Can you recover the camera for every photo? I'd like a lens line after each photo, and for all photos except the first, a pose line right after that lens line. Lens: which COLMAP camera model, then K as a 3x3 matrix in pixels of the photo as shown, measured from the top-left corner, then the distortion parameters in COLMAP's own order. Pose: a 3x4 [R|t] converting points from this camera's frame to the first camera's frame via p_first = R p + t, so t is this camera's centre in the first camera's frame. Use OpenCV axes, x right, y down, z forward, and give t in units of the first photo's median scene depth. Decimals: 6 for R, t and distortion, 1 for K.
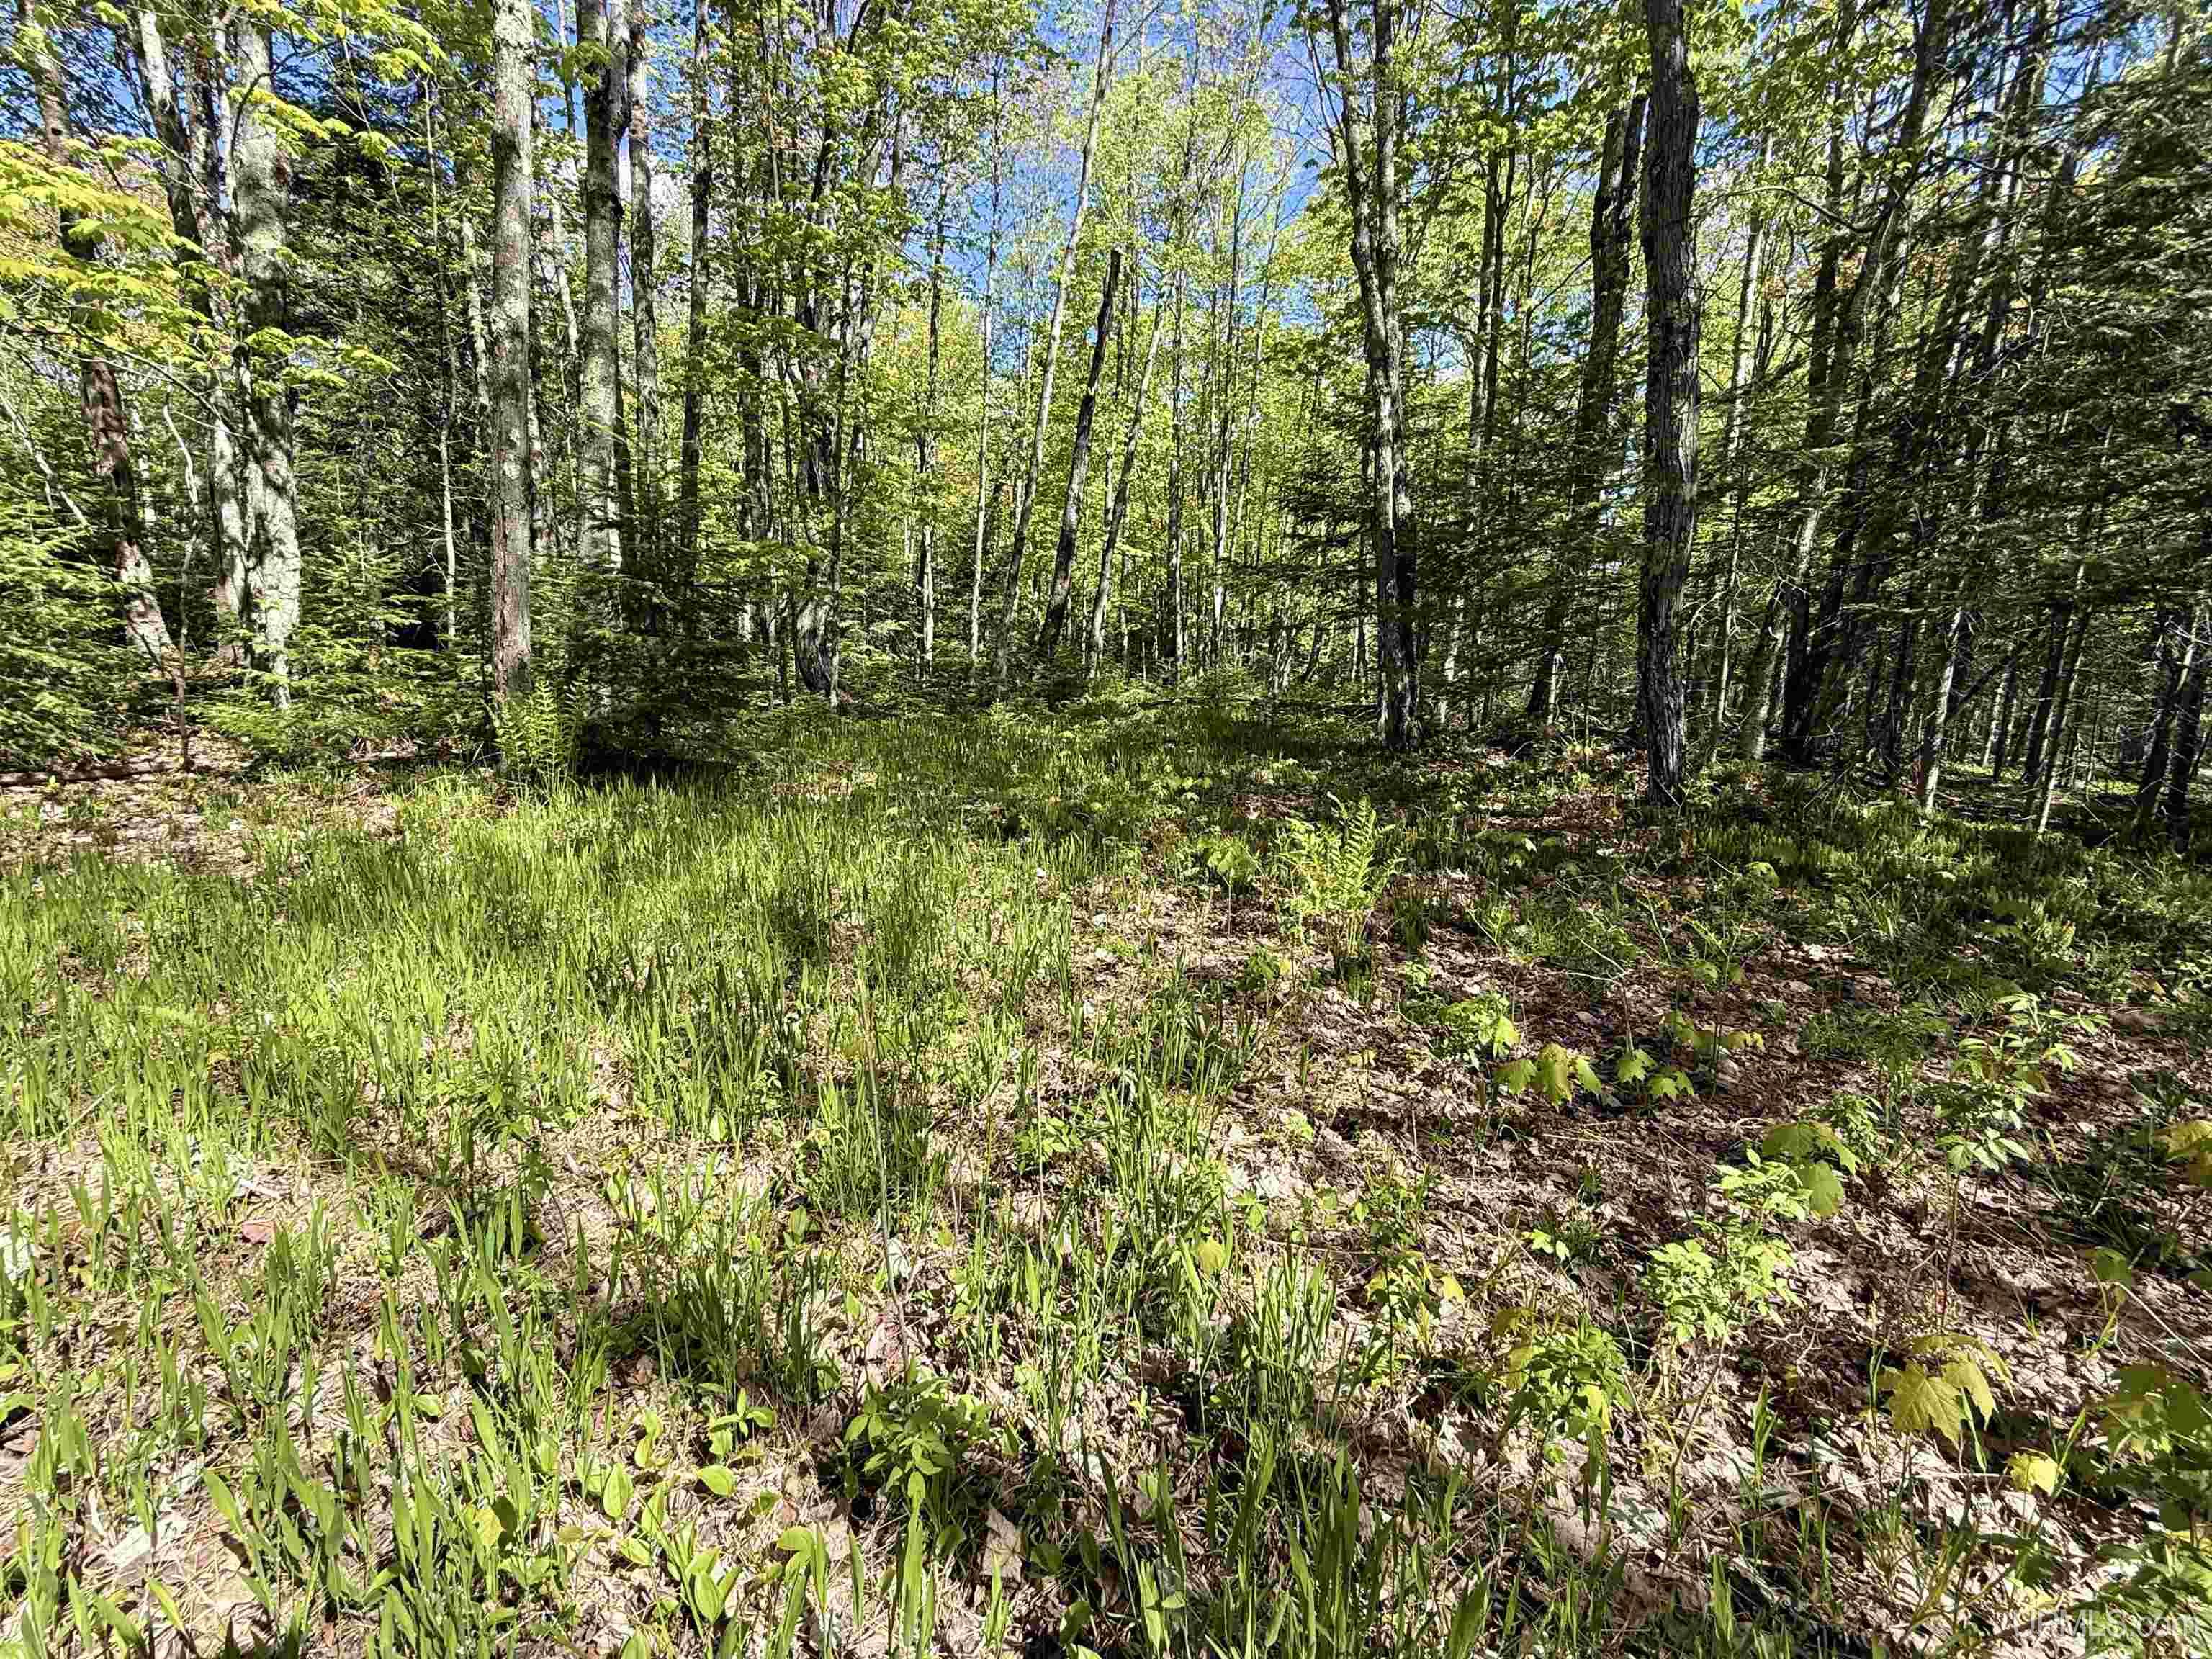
lens RADIAL K [[972.6, 0, 1106.7], [0, 972.6, 827.7], [0, 0, 1]] dist [-0.000989, -0.000043]
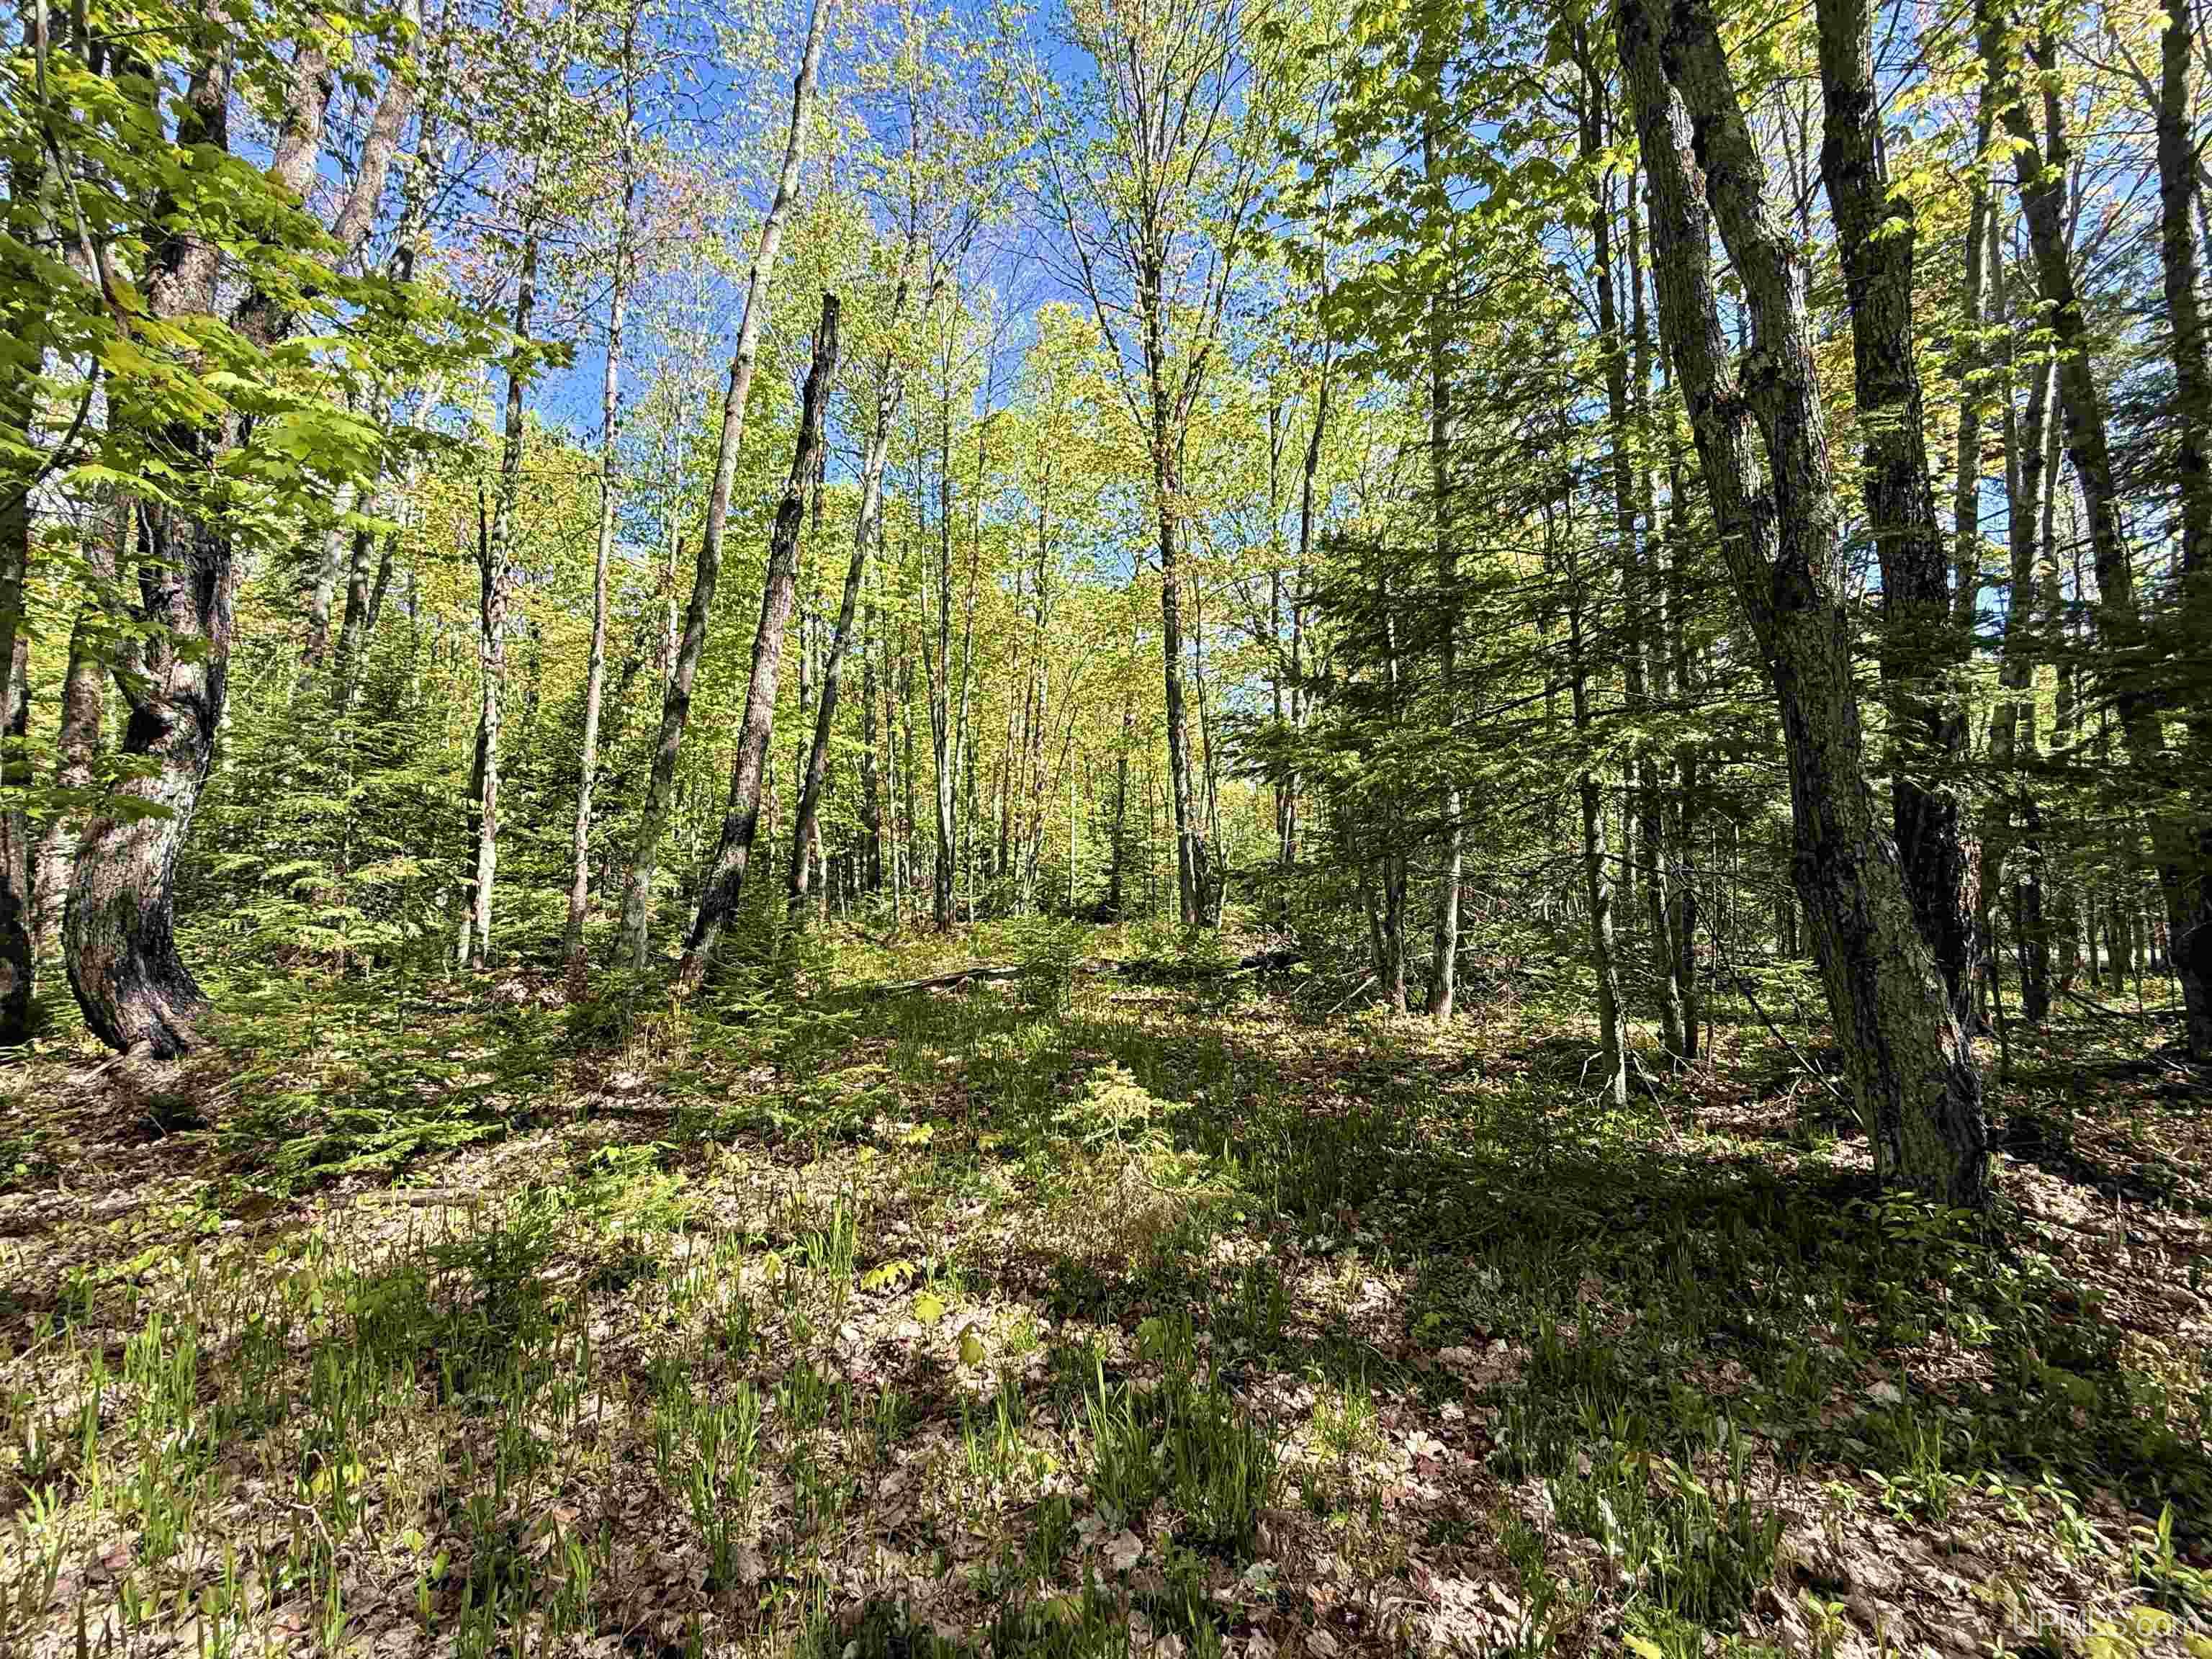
lens RADIAL K [[972.6, 0, 1102.8], [0, 972.6, 828.1], [0, 0, 1]] dist [-0.000989, -0.000043]
pose [[0.935563, -0.027328, 0.352101, -0.052475], [0.101548, 0.975713, -0.194094, -0.086414], [-0.338245, 0.217343, 0.915616, 0.378686]]
